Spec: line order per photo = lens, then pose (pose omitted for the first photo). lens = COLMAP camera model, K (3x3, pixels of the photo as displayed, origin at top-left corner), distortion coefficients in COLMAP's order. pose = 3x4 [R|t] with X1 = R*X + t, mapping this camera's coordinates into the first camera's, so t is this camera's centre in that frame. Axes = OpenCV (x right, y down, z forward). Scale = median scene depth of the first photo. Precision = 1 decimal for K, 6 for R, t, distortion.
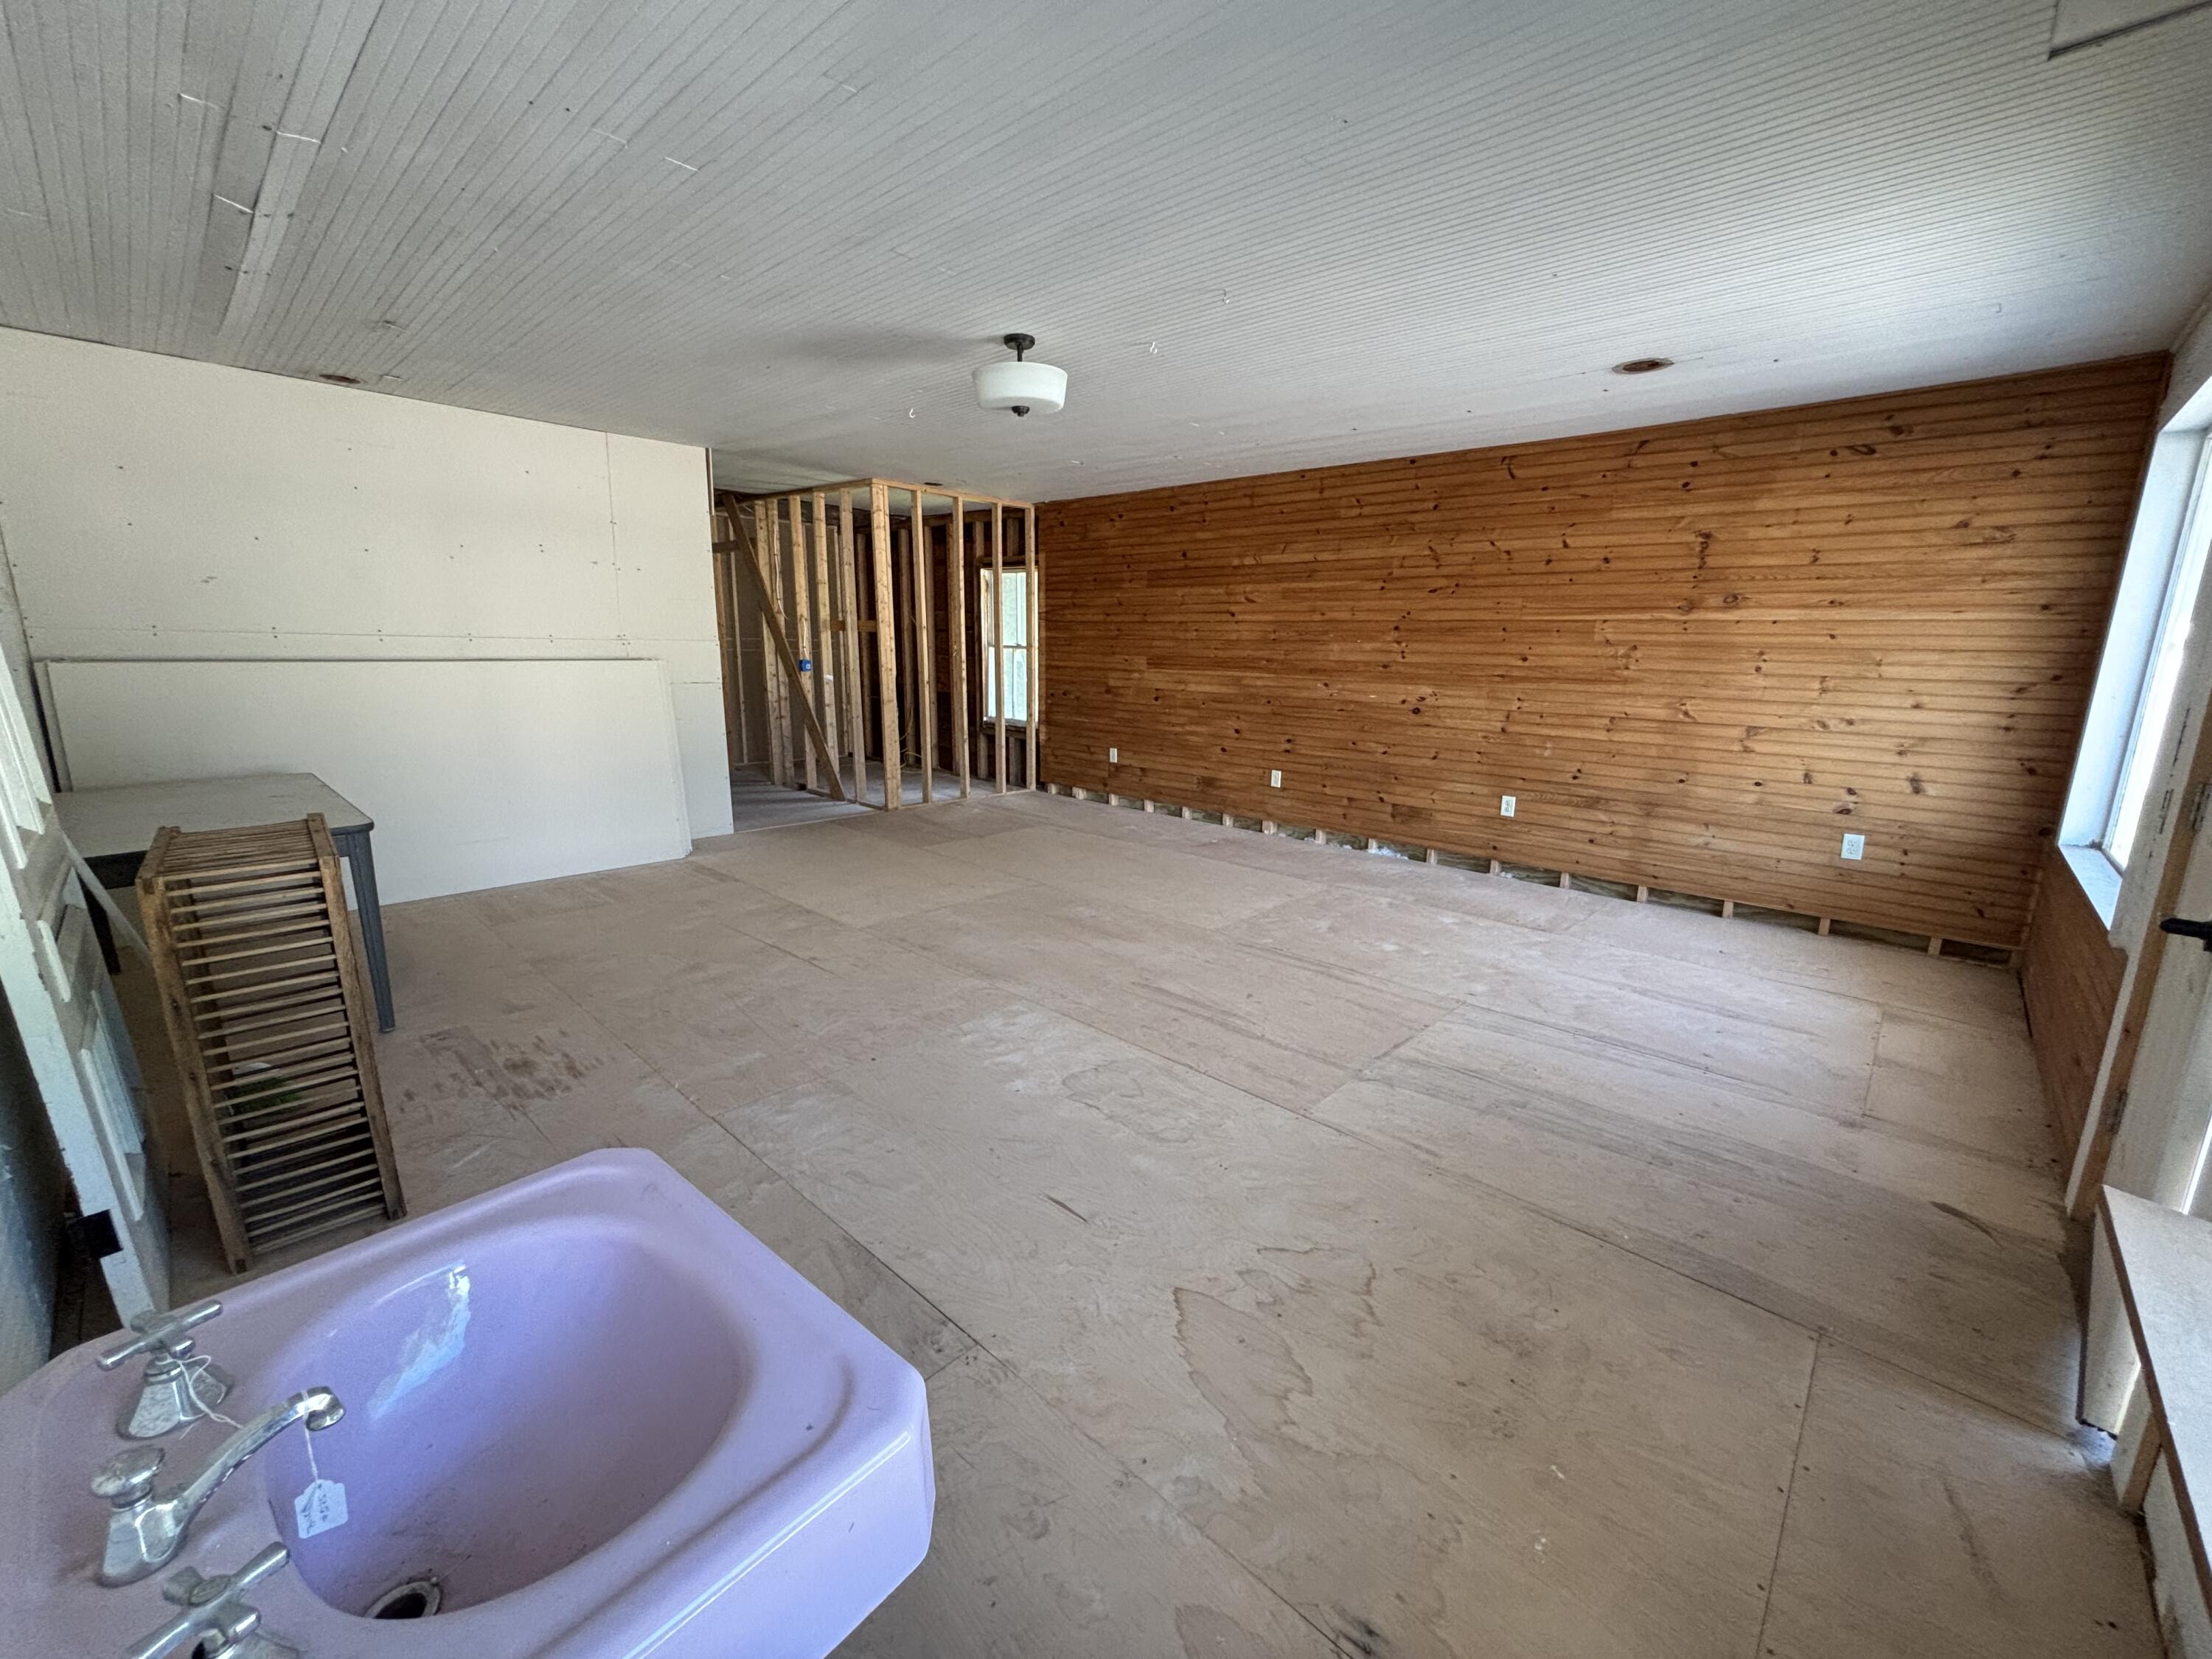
lens RADIAL K [[886.8, 0, 1084.2], [0, 886.8, 825.2], [0, 0, 1]] dist [-0.001279, -0.000223]
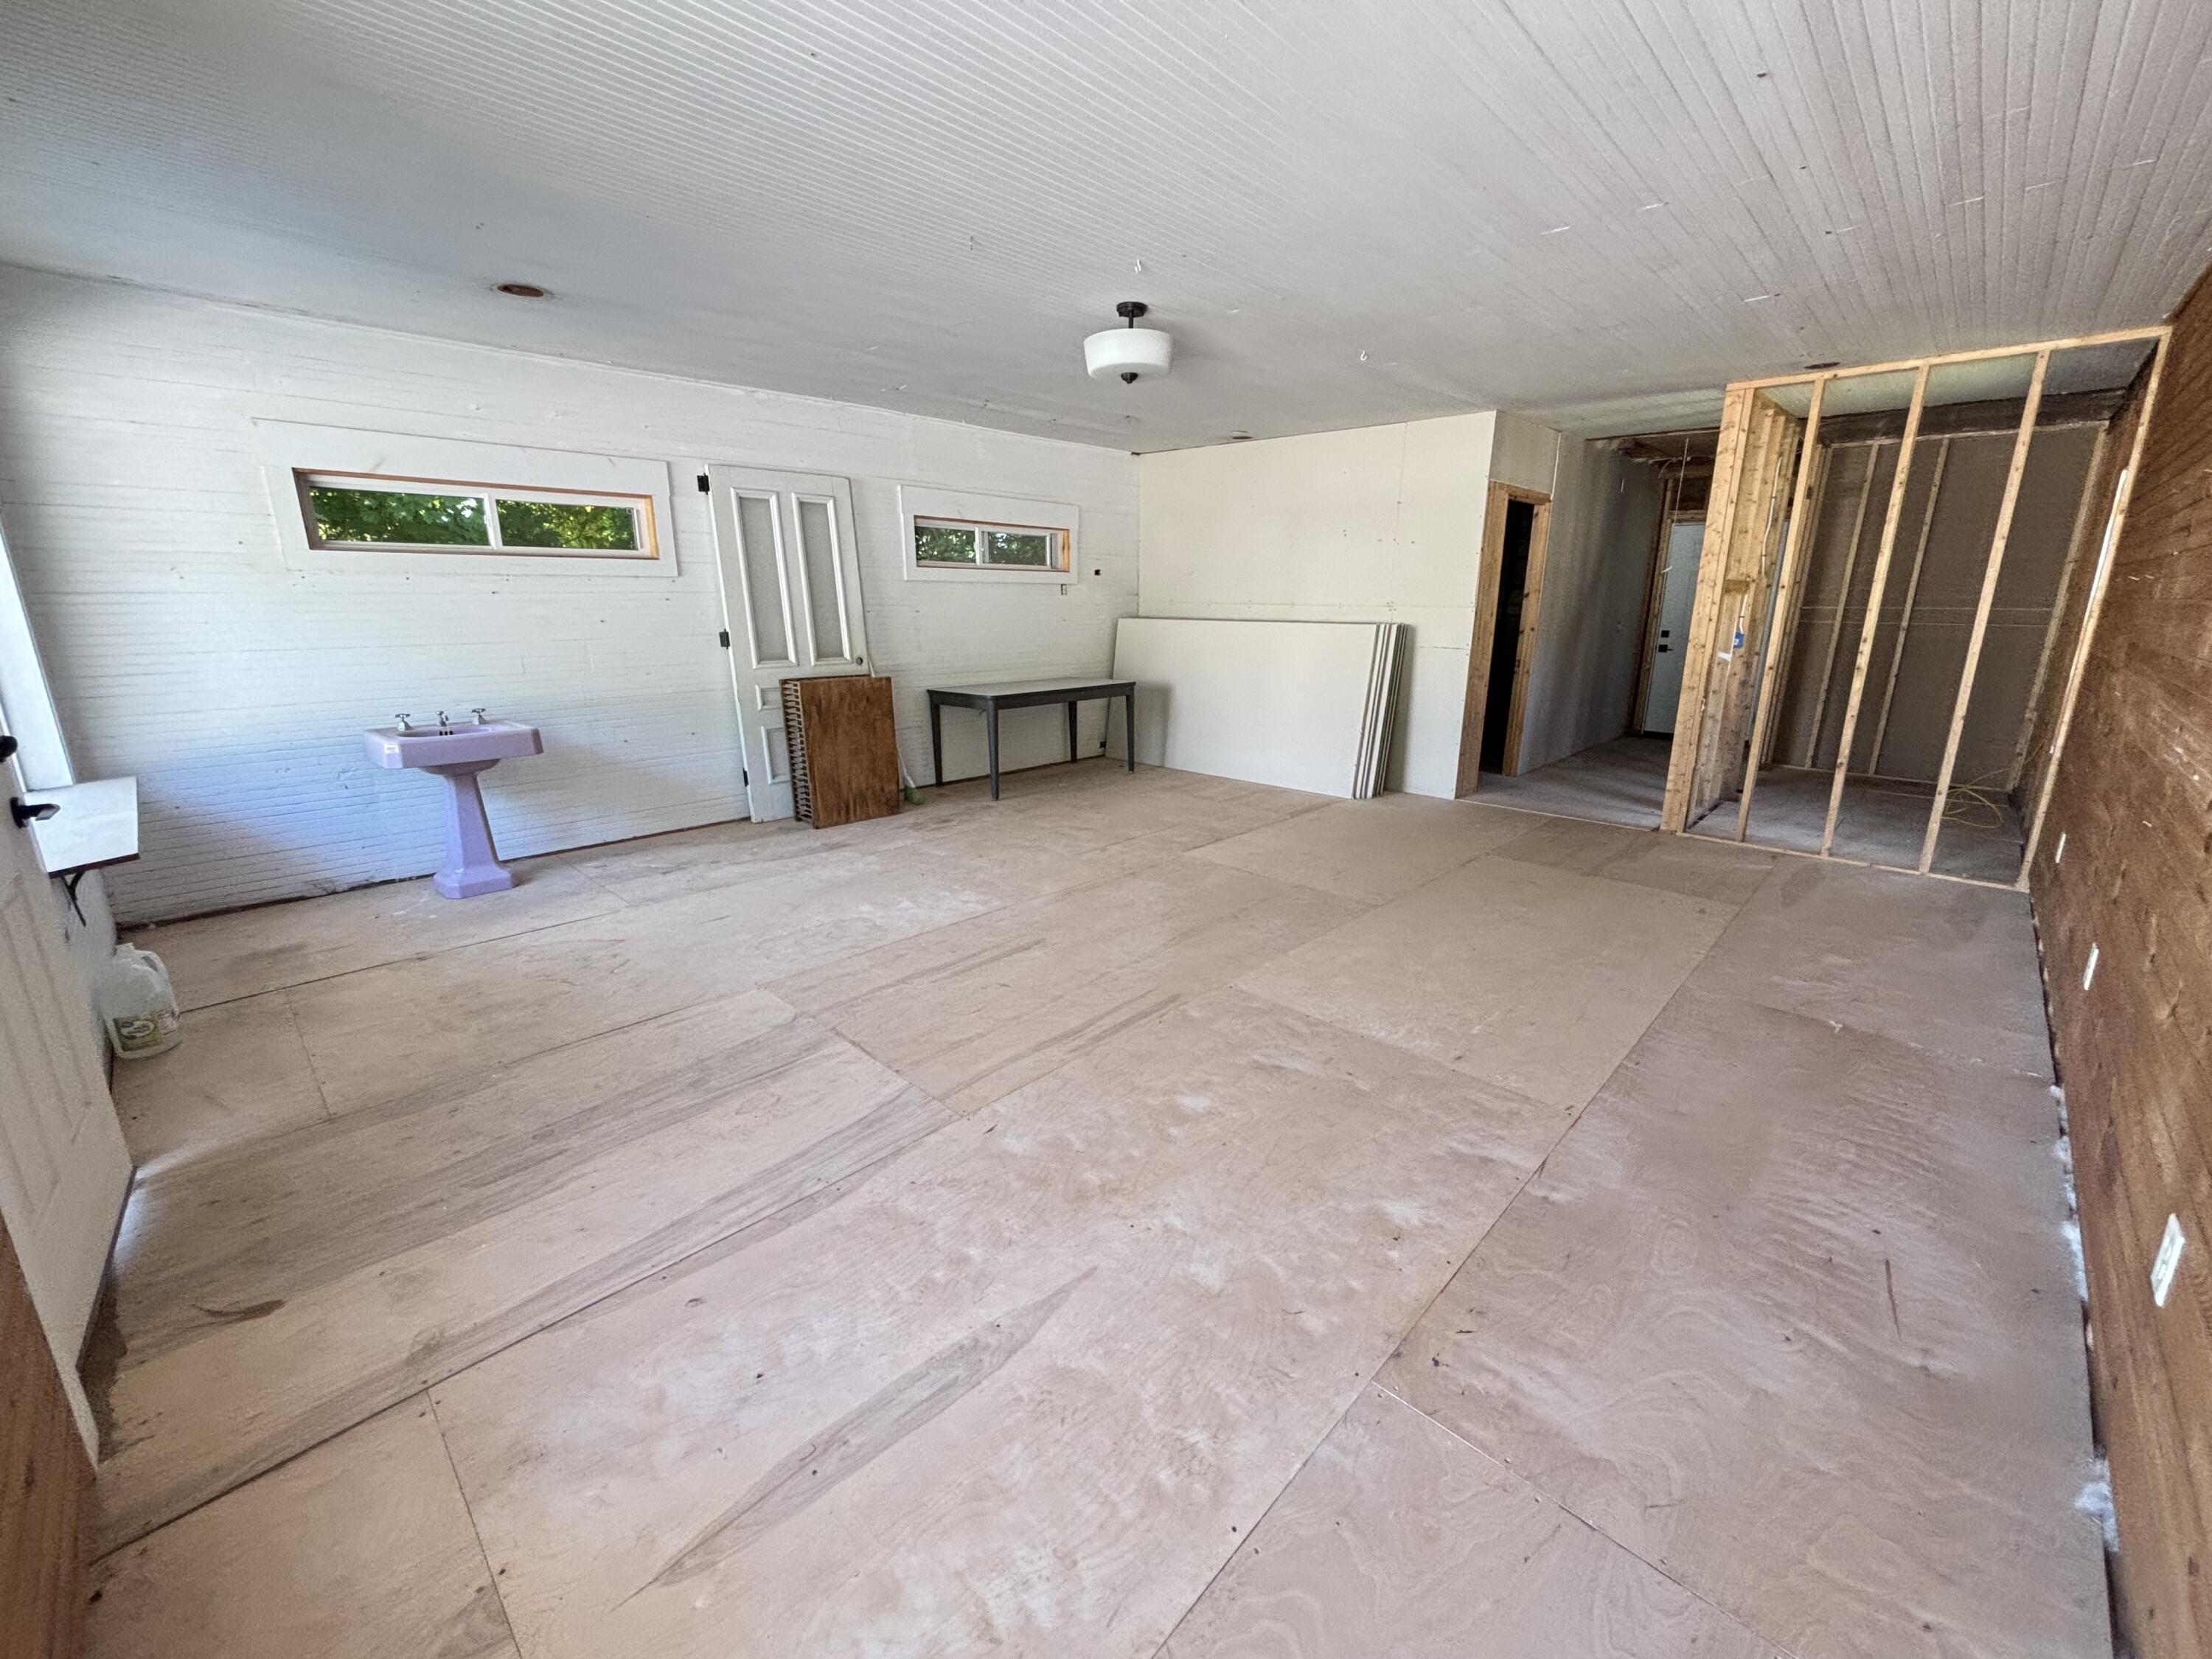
lens RADIAL K [[886.8, 0, 1108.4], [0, 886.8, 817.2], [0, 0, 1]] dist [-0.001279, -0.000223]
pose [[0.009222, 0.227123, -0.973822, 1.039498], [-0.209172, 0.952757, 0.220230, -0.199731], [0.977835, 0.201666, 0.056294, 1.009863]]
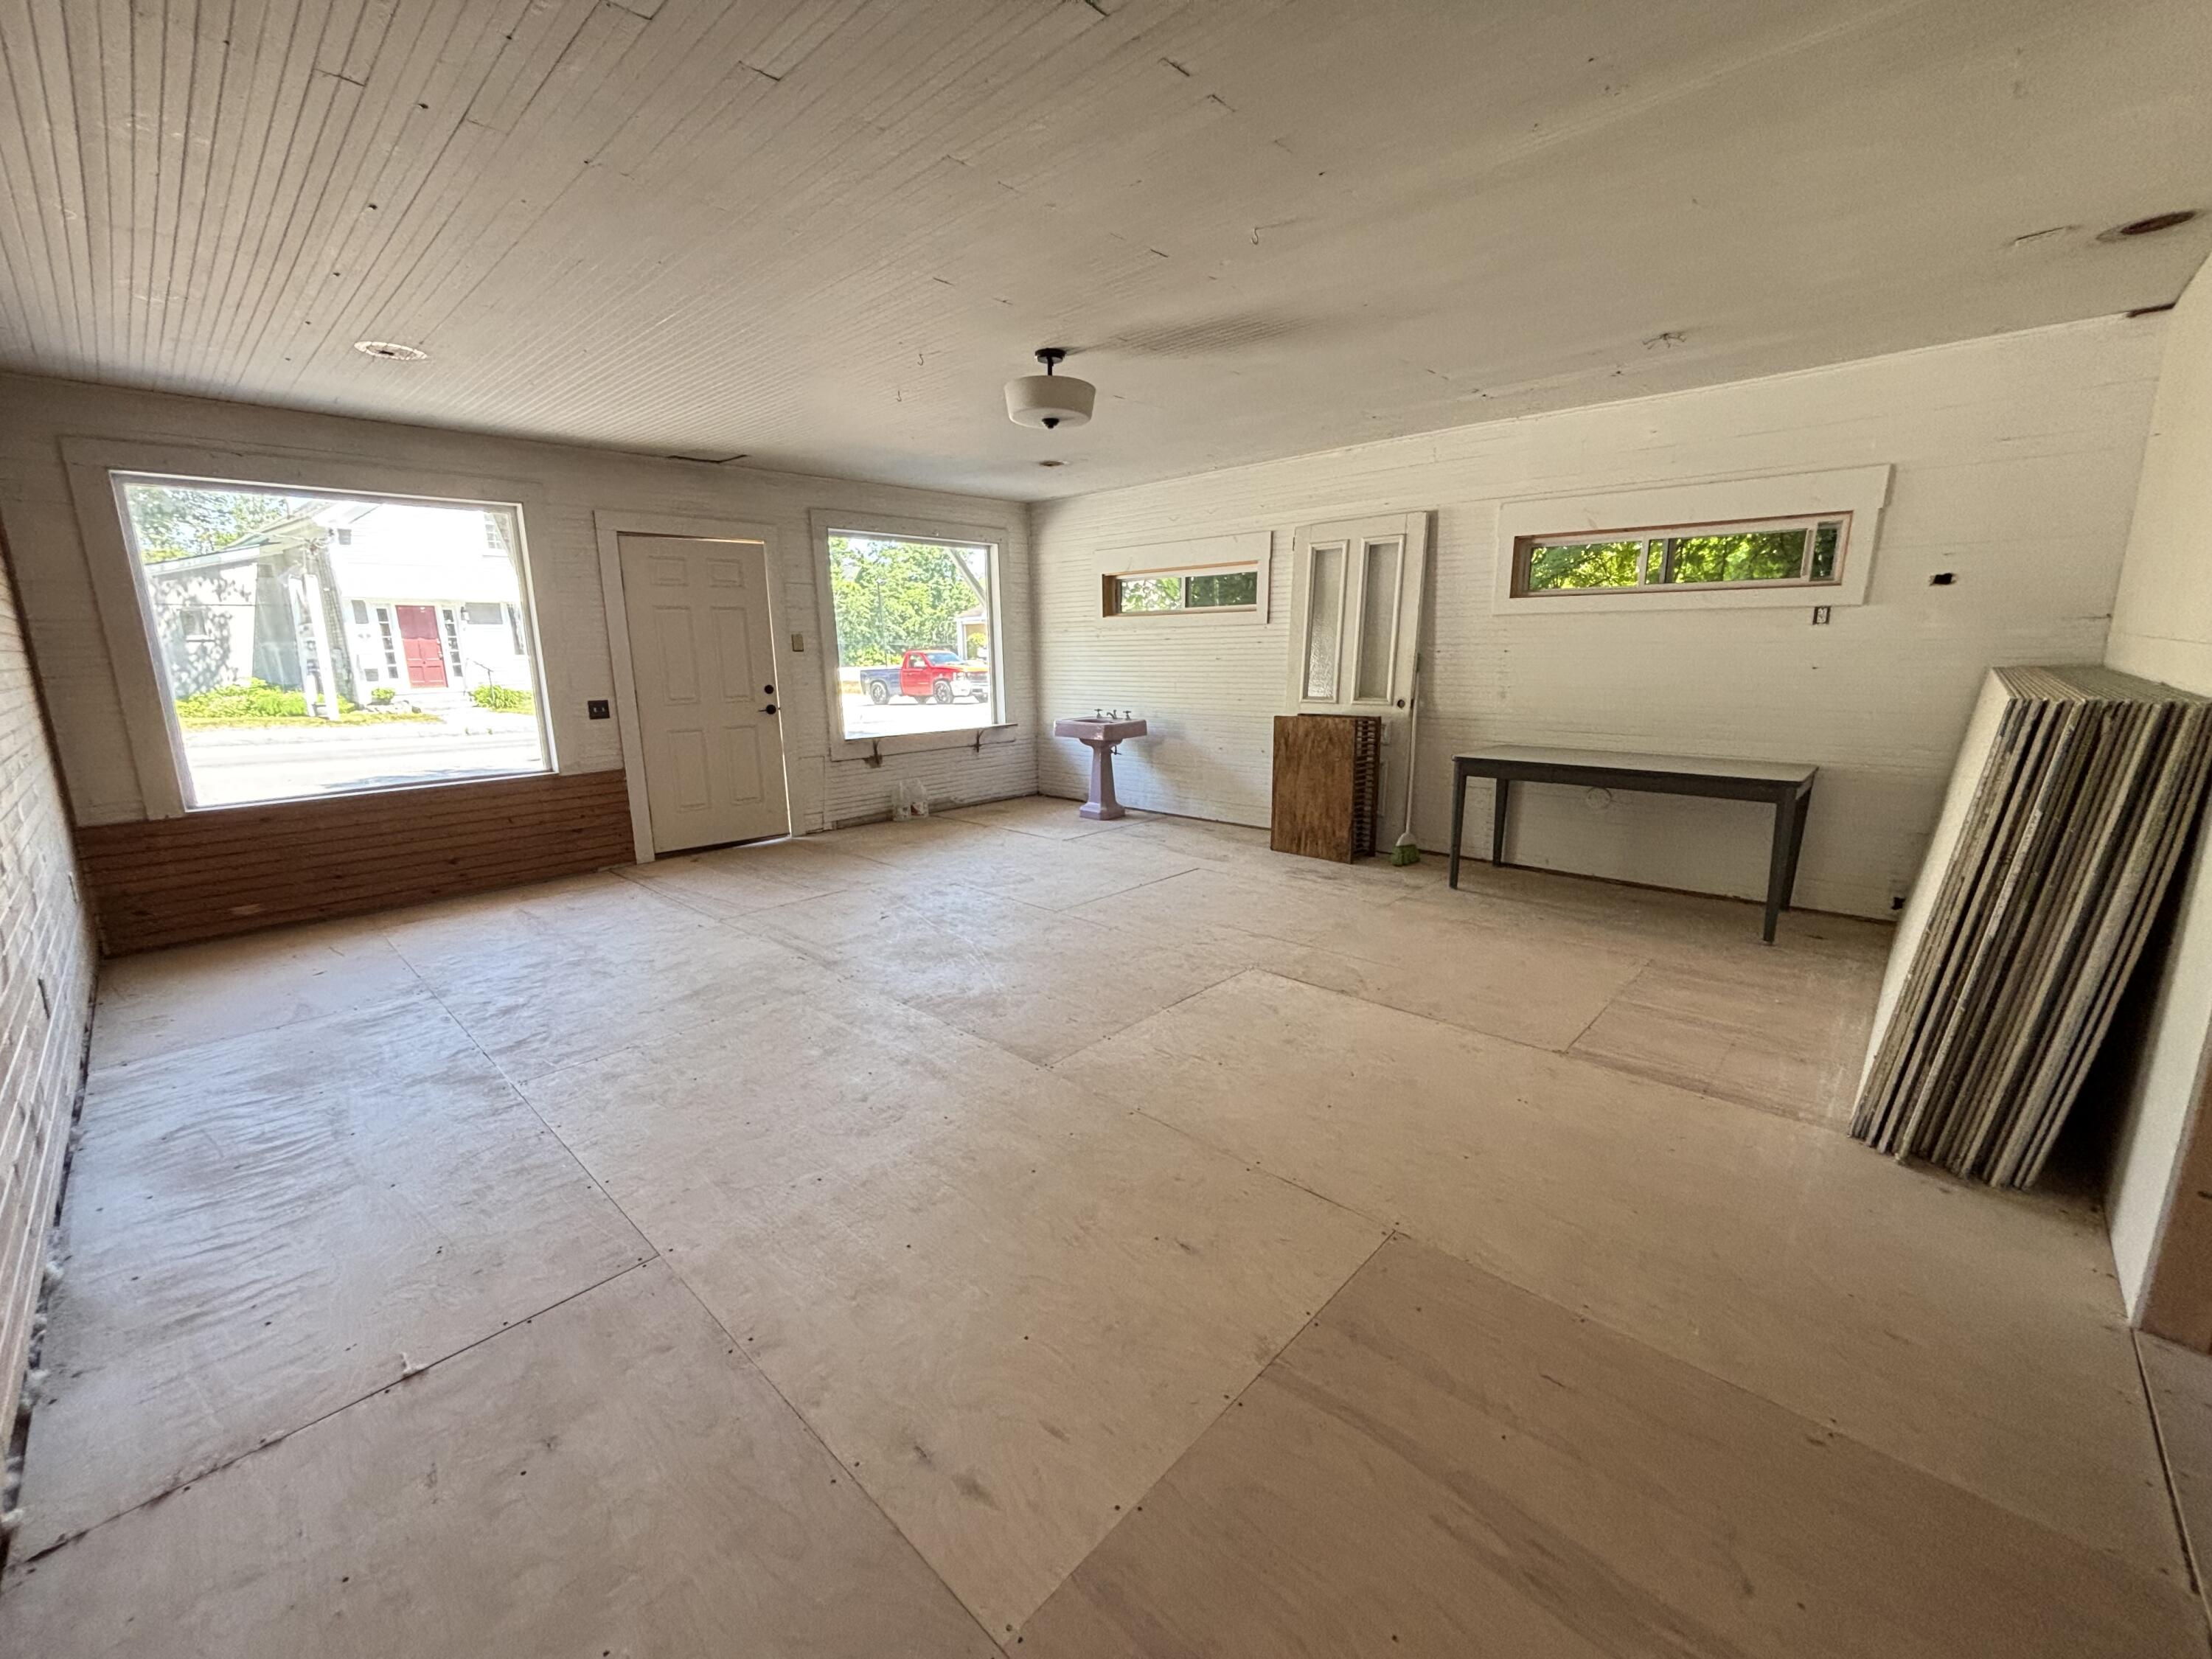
lens RADIAL K [[886.8, 0, 1099.9], [0, 886.8, 816.5], [0, 0, 1]] dist [-0.001279, -0.000223]
pose [[-0.999750, 0.004391, -0.021902, -0.103355], [-0.004498, 0.920830, 0.389938, -0.444515], [0.021881, 0.389939, -0.920581, 2.118714]]
